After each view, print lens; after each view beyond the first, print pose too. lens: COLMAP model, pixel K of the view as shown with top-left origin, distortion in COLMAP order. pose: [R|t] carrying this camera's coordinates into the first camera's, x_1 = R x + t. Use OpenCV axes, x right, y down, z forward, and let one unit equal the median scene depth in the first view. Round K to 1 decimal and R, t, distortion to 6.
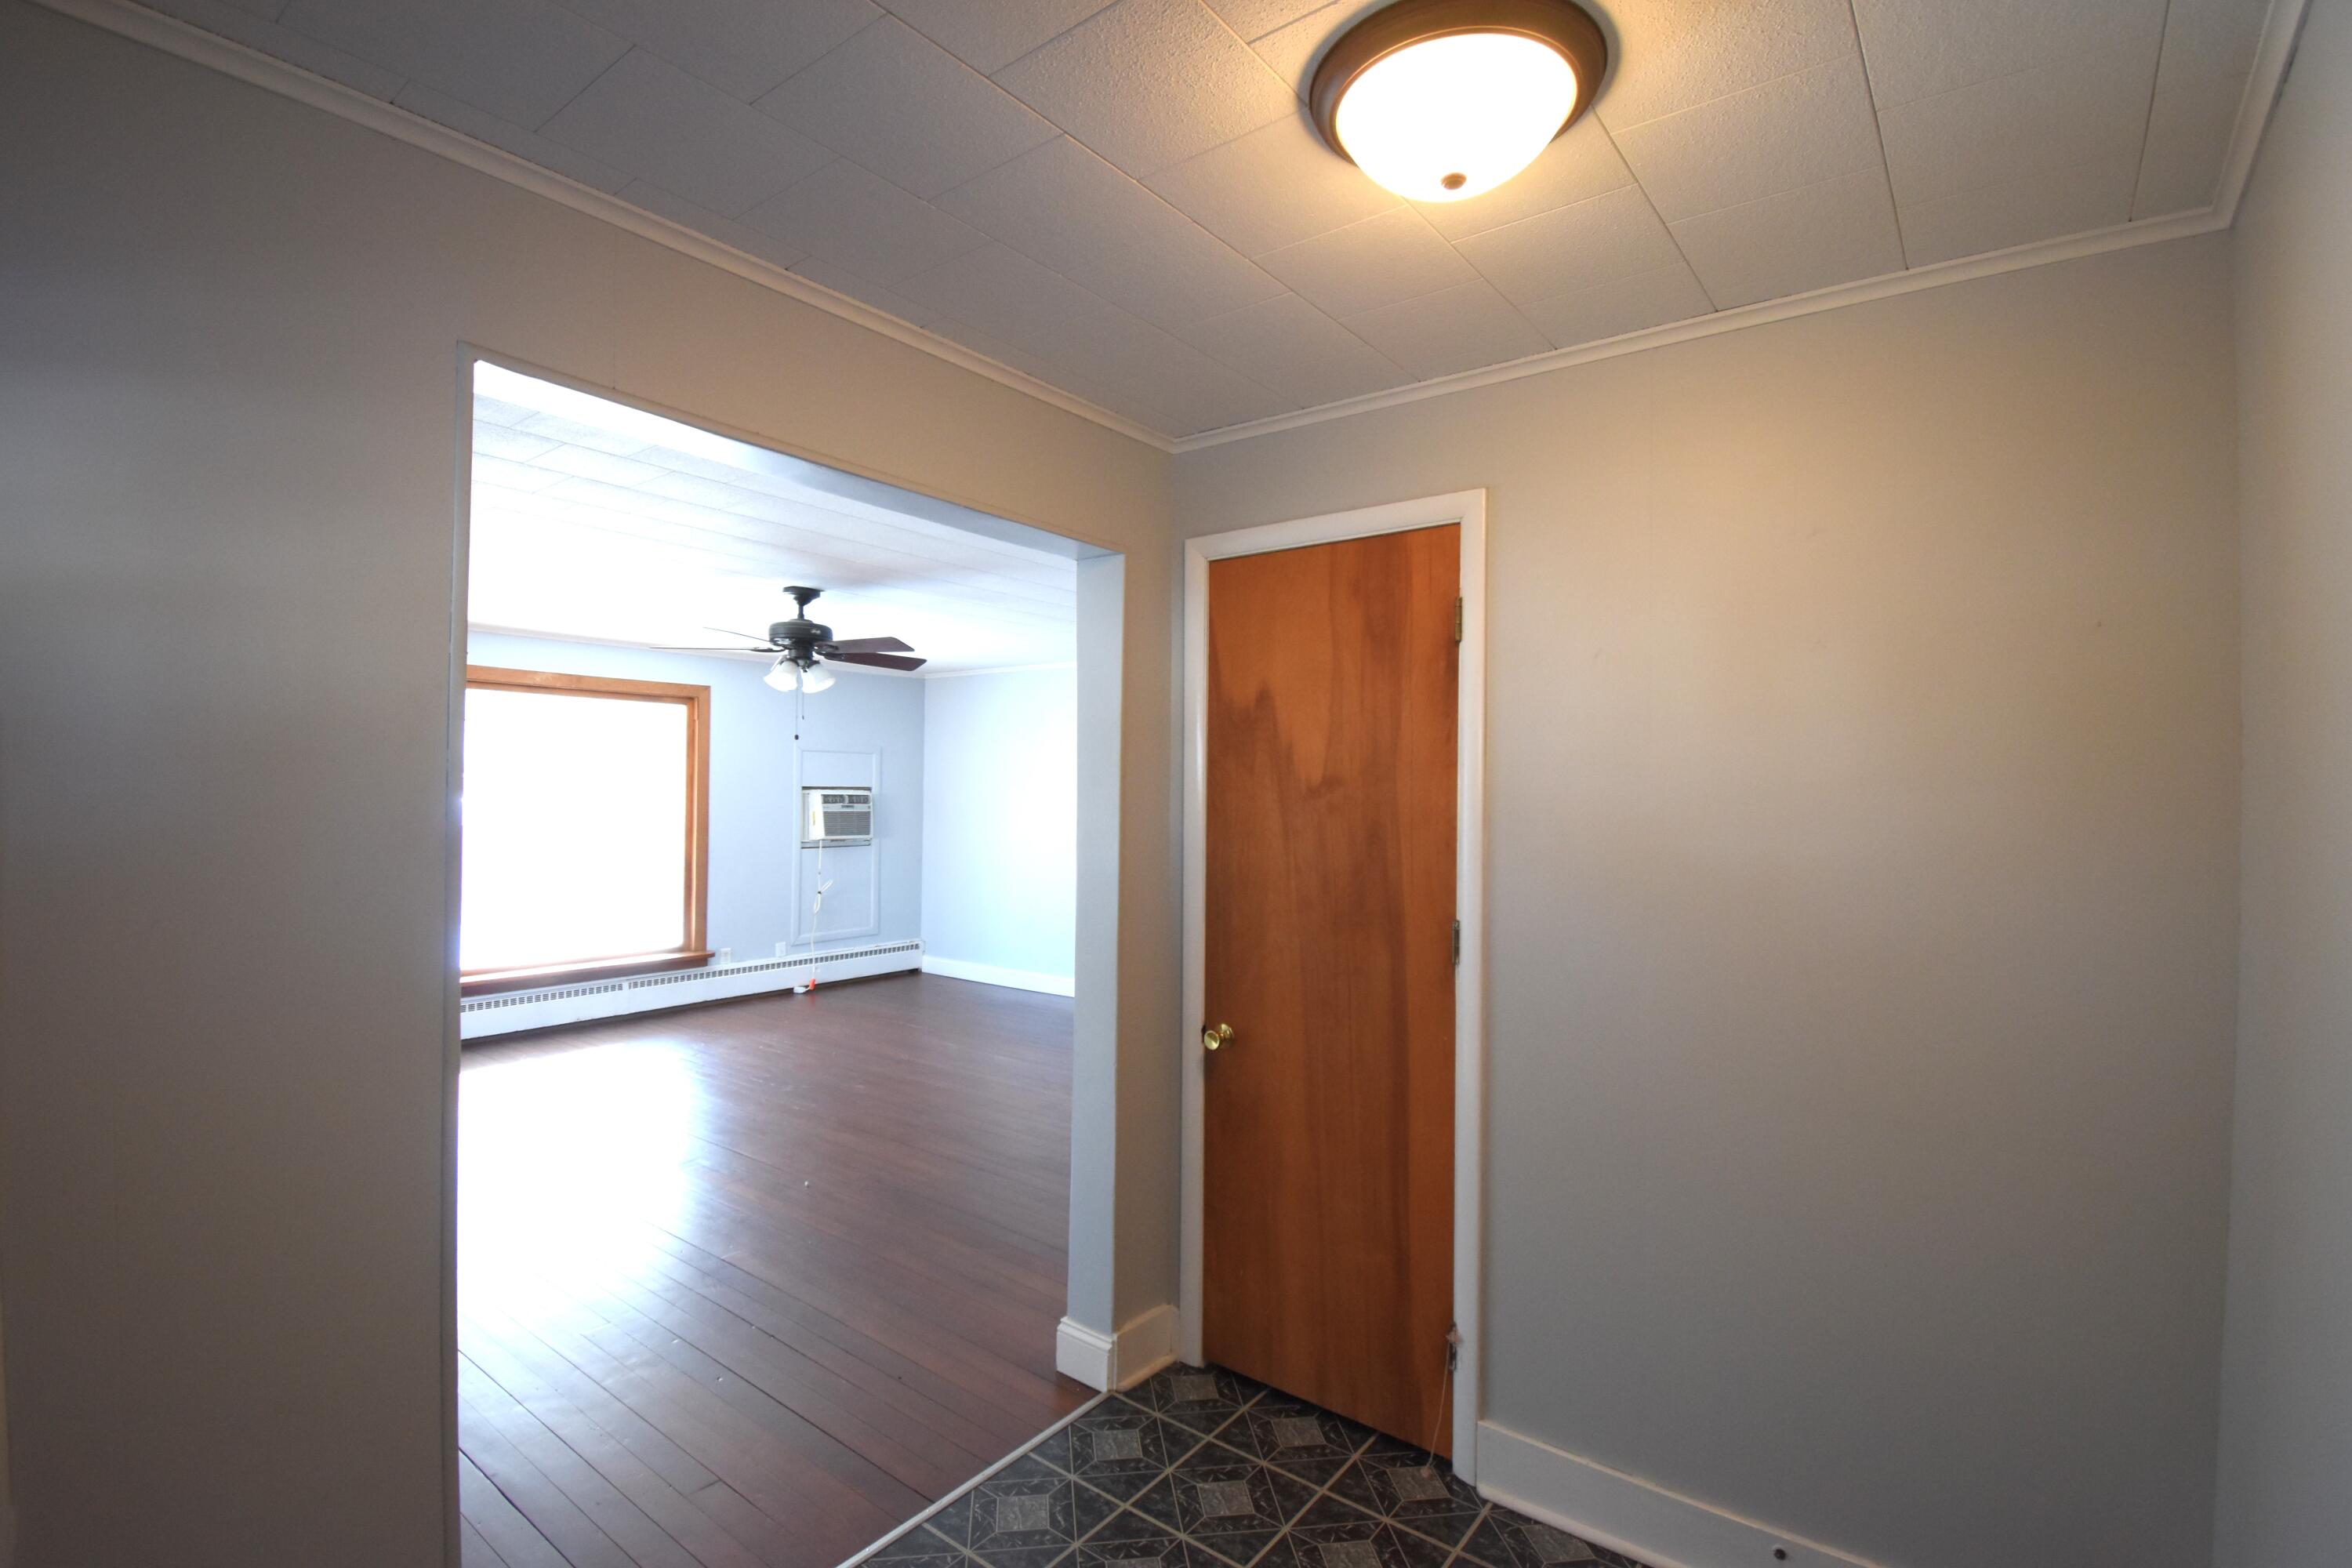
lens RADIAL K [[1067.8, 0, 1176.0], [0, 1067.8, 784.0], [0, 0, 1]] dist [0.001646, -0.000060]
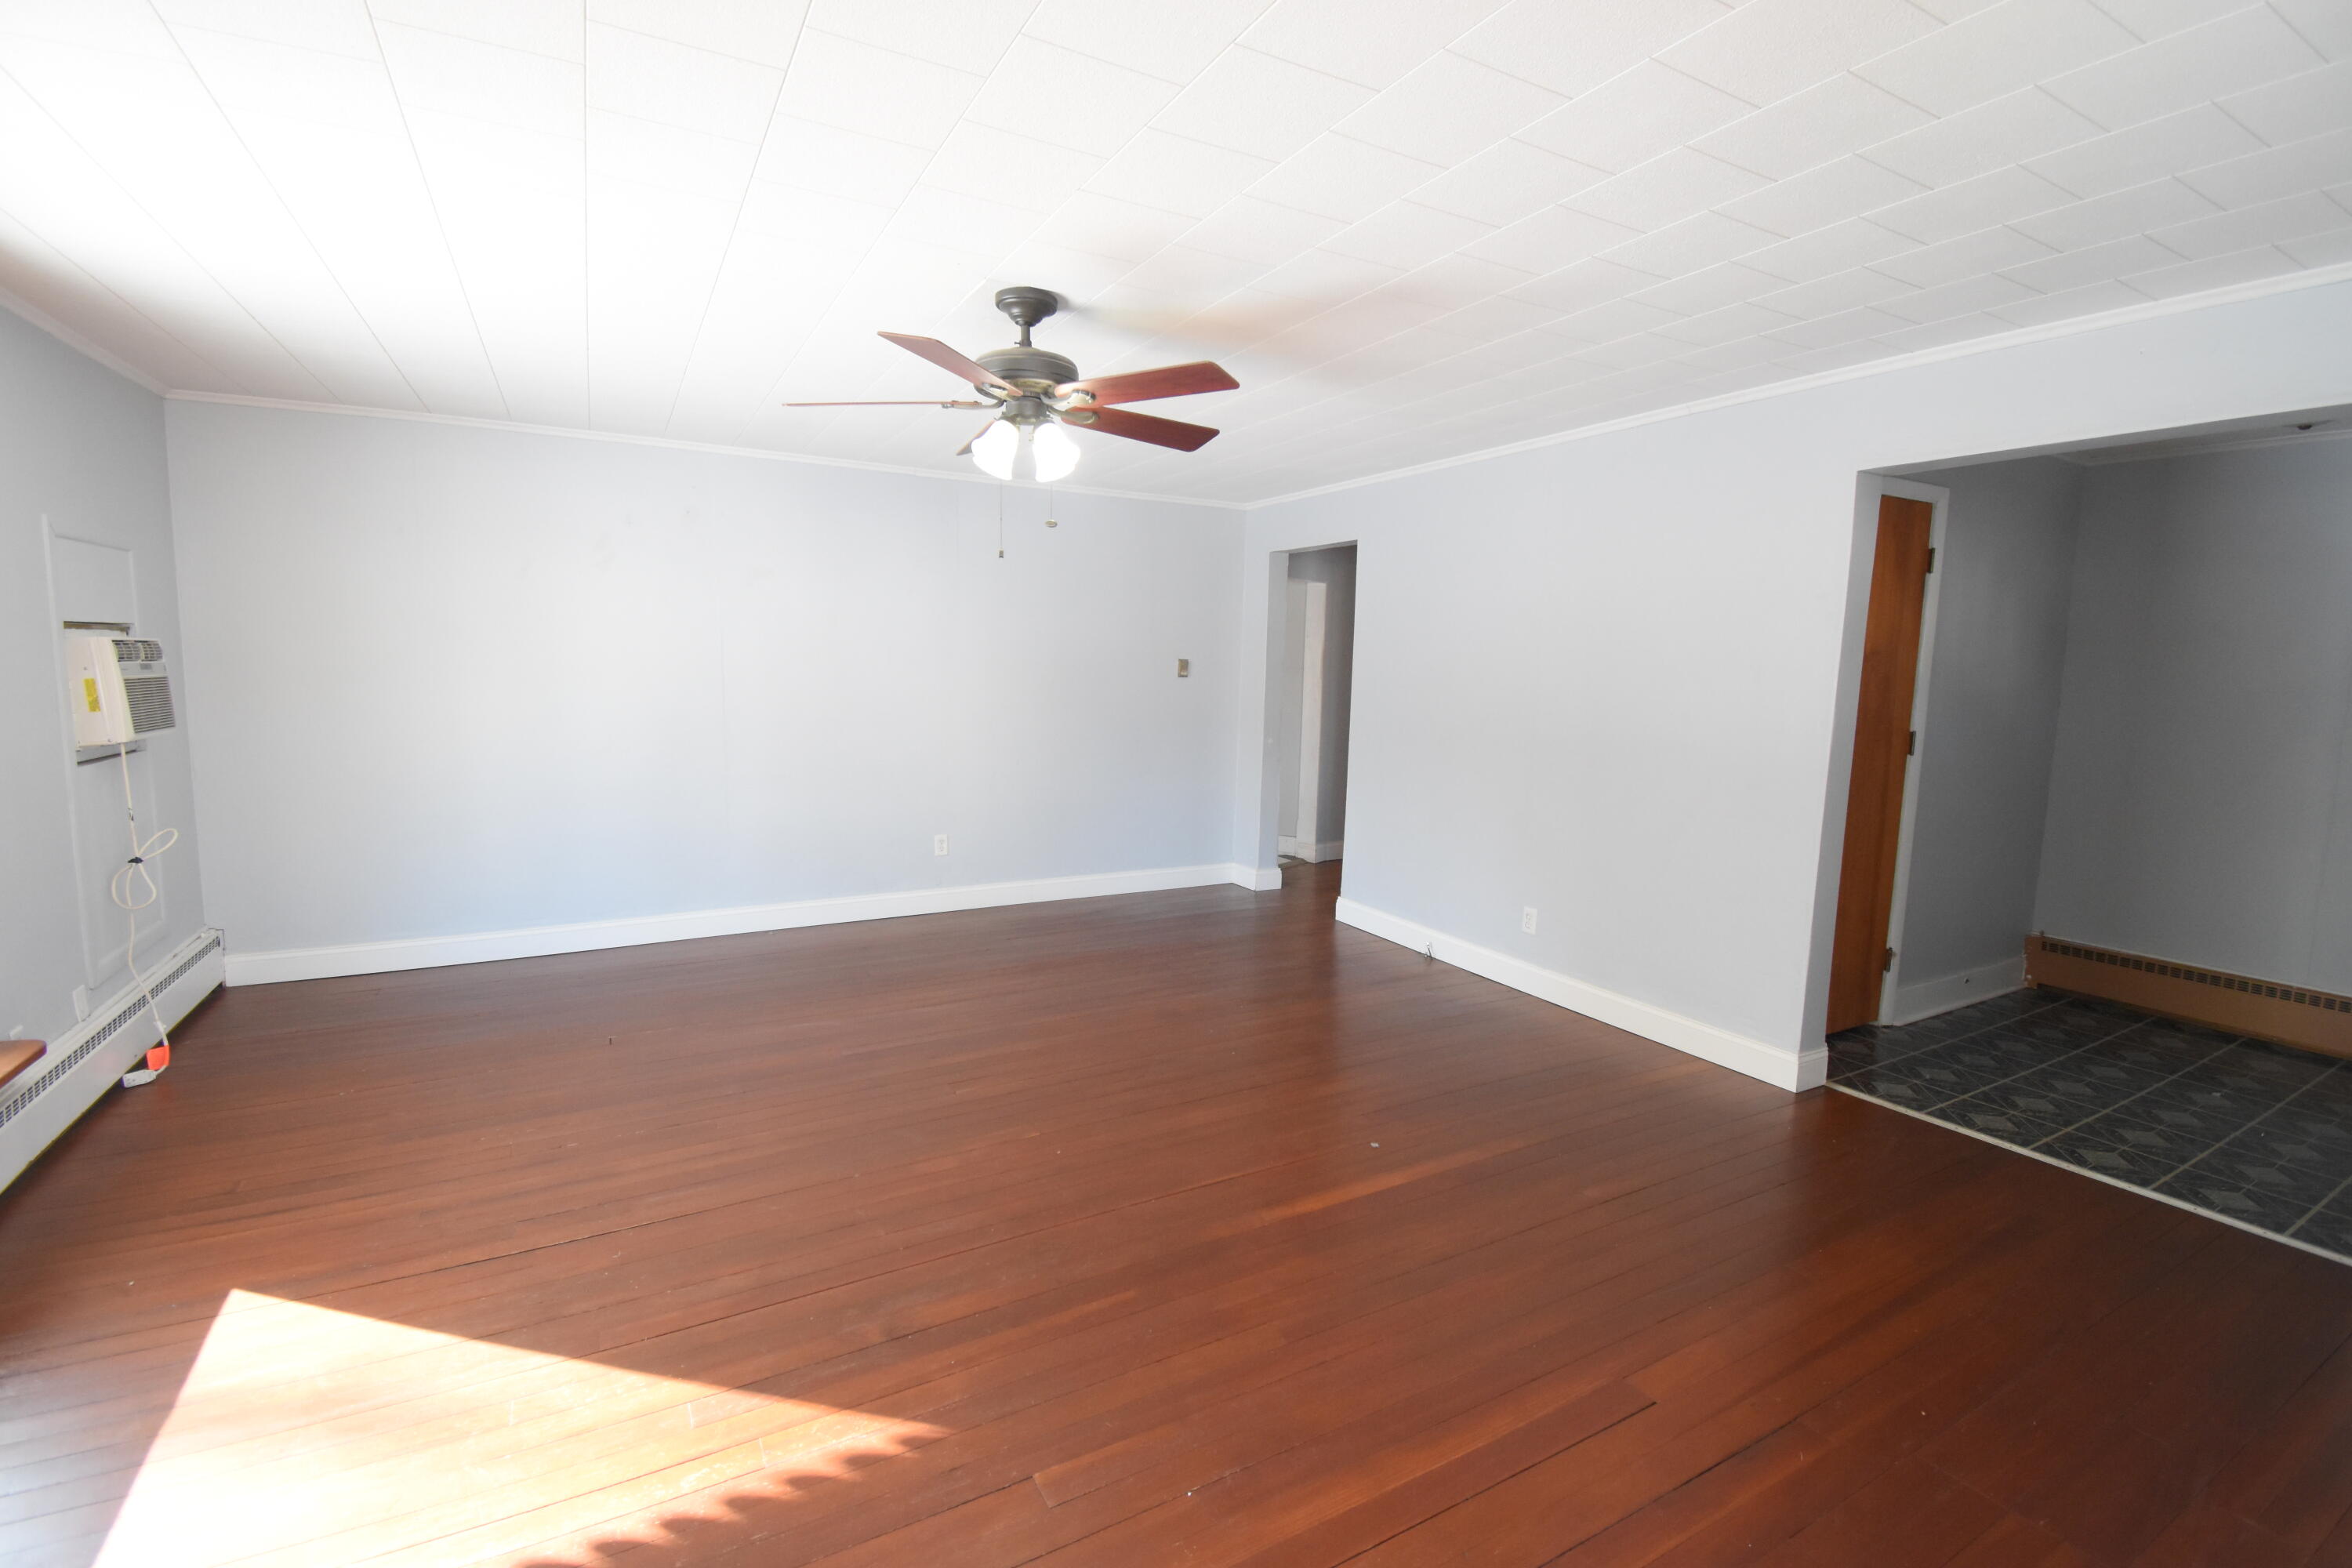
lens RADIAL K [[1067.8, 0, 1176.0], [0, 1067.8, 784.0], [0, 0, 1]] dist [0.001646, -0.000060]
pose [[0.404704, -0.113528, 0.907373, -0.657494], [-0.018683, 0.991030, 0.132328, 0.002550], [-0.914257, -0.070506, 0.398952, 0.496656]]
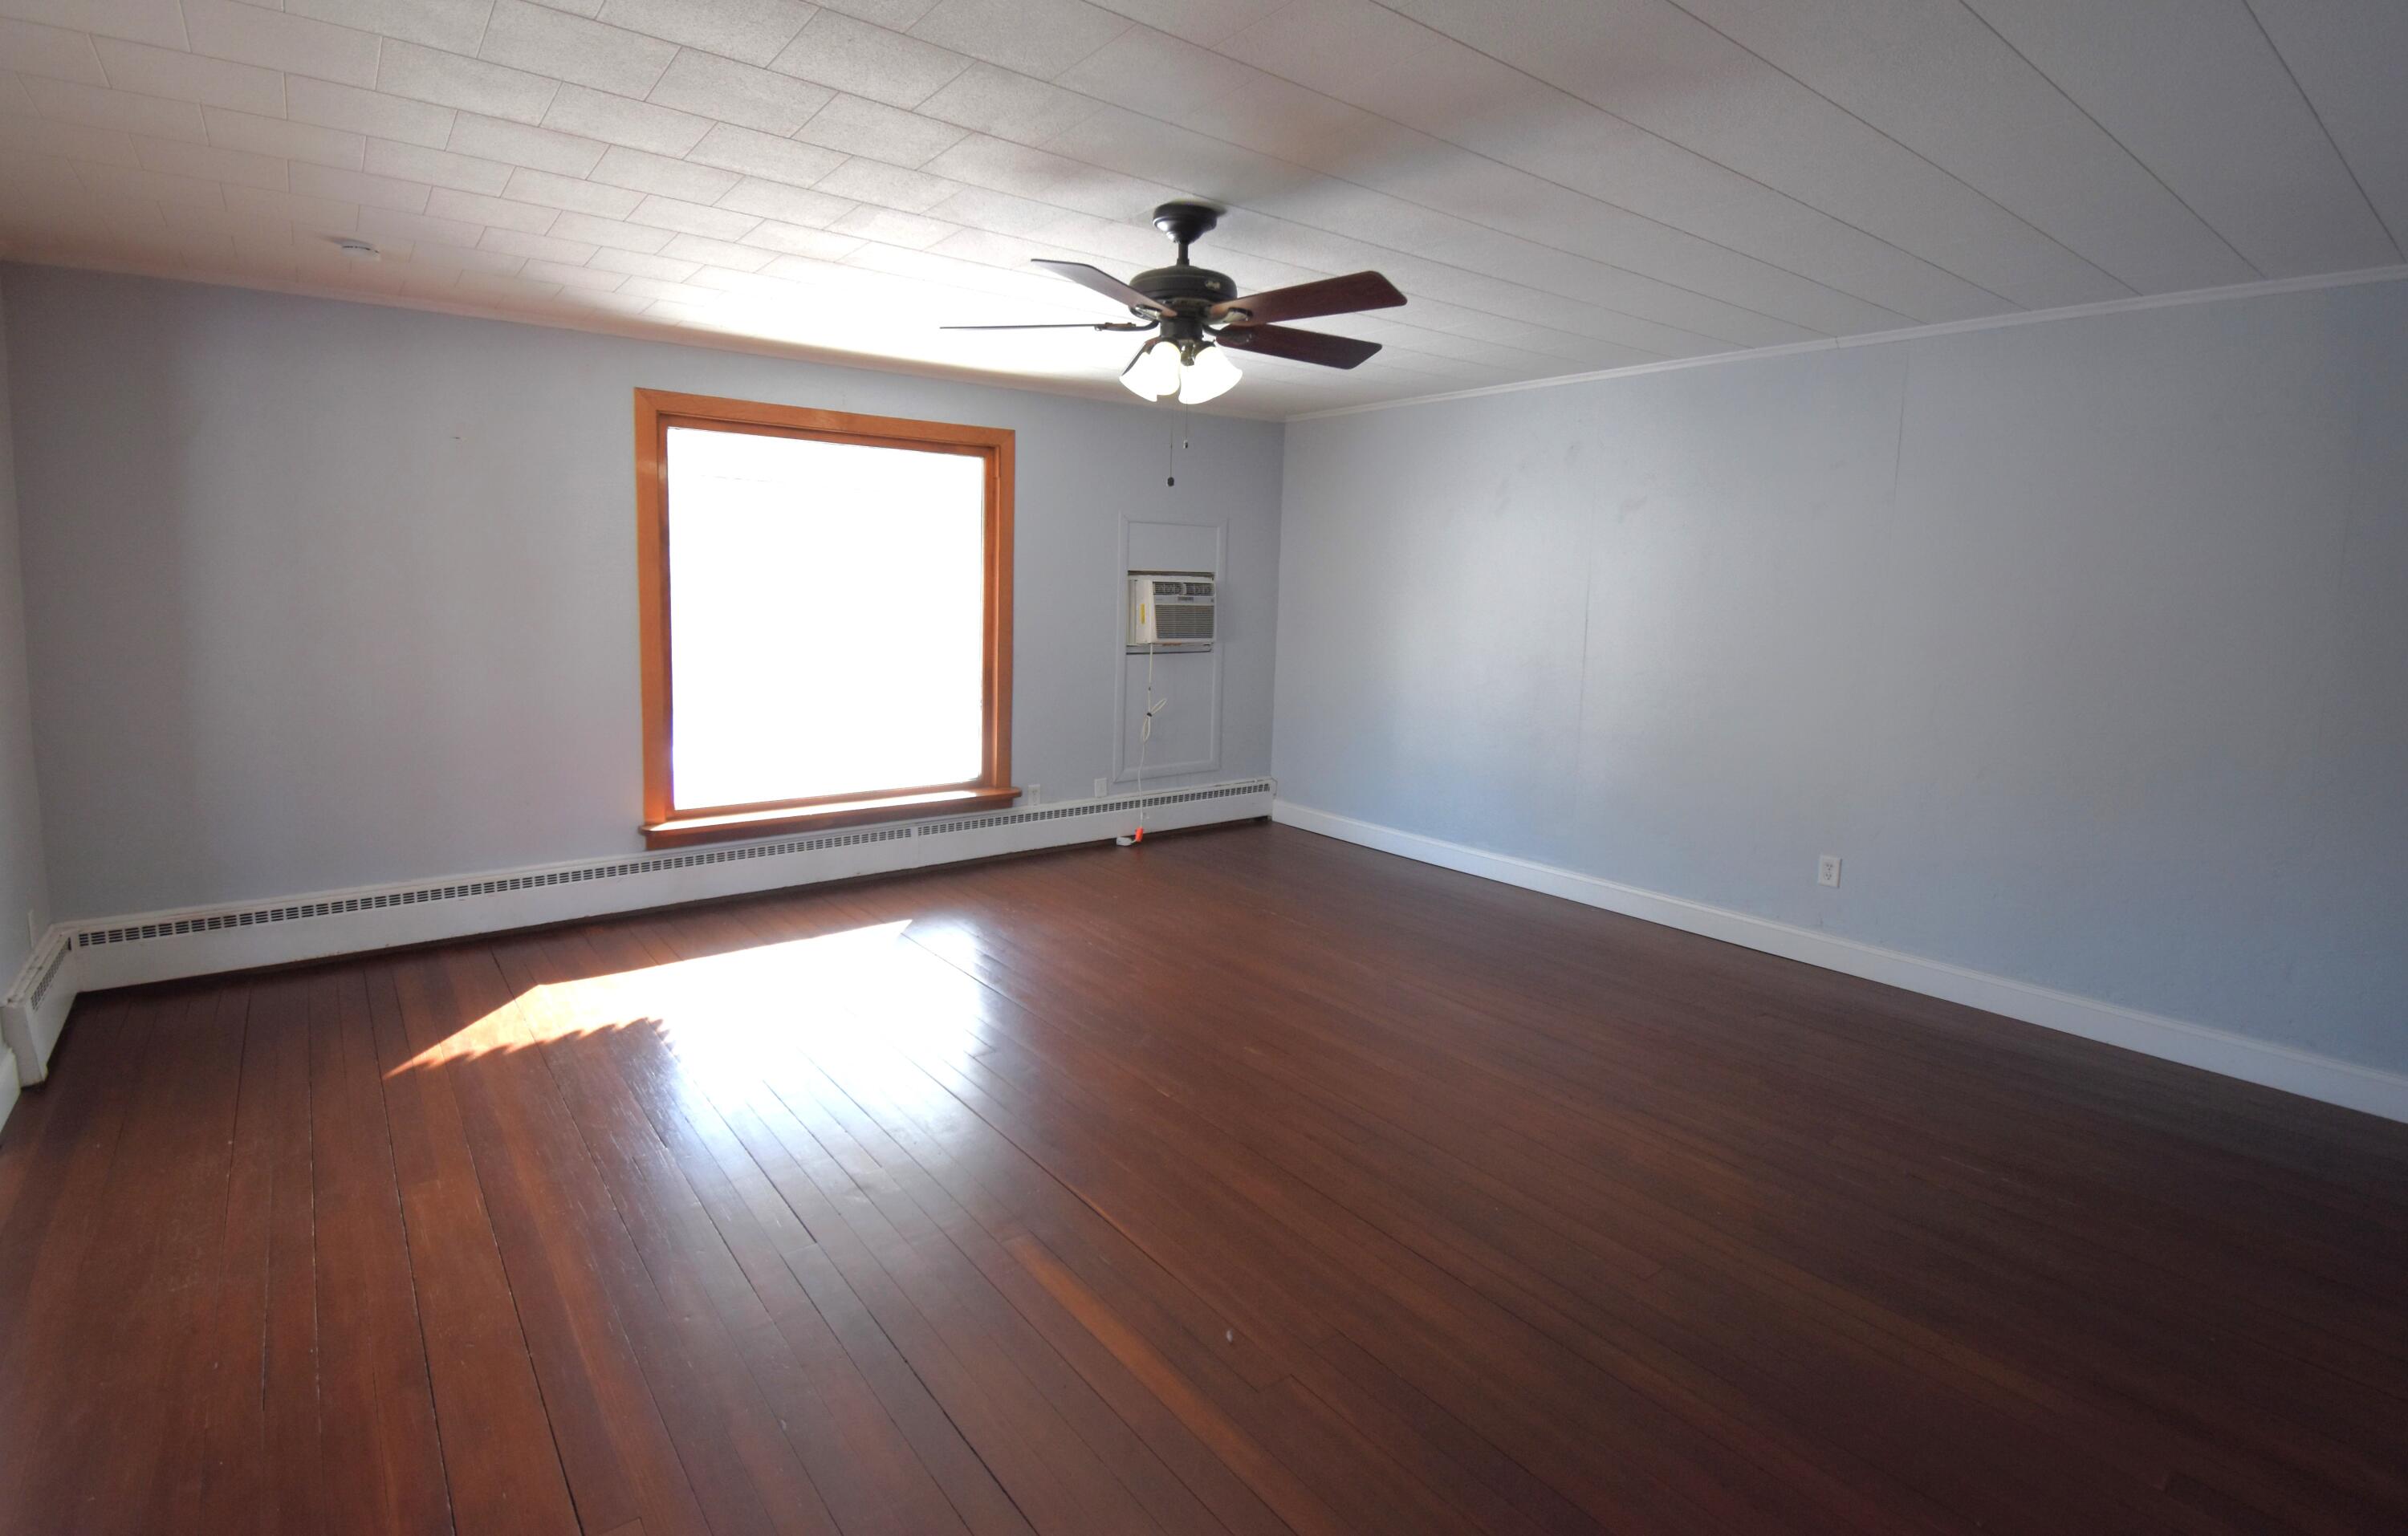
lens RADIAL K [[1107.1, 0, 1132.7], [0, 1107.1, 697.5], [0, 0, 1]] dist [0.001908, -0.000024]
pose [[0.959415, 0.040071, -0.279138, -0.151710], [-0.009427, 0.993857, 0.110270, 0.005755], [0.281842, -0.103164, 0.953899, 0.305091]]
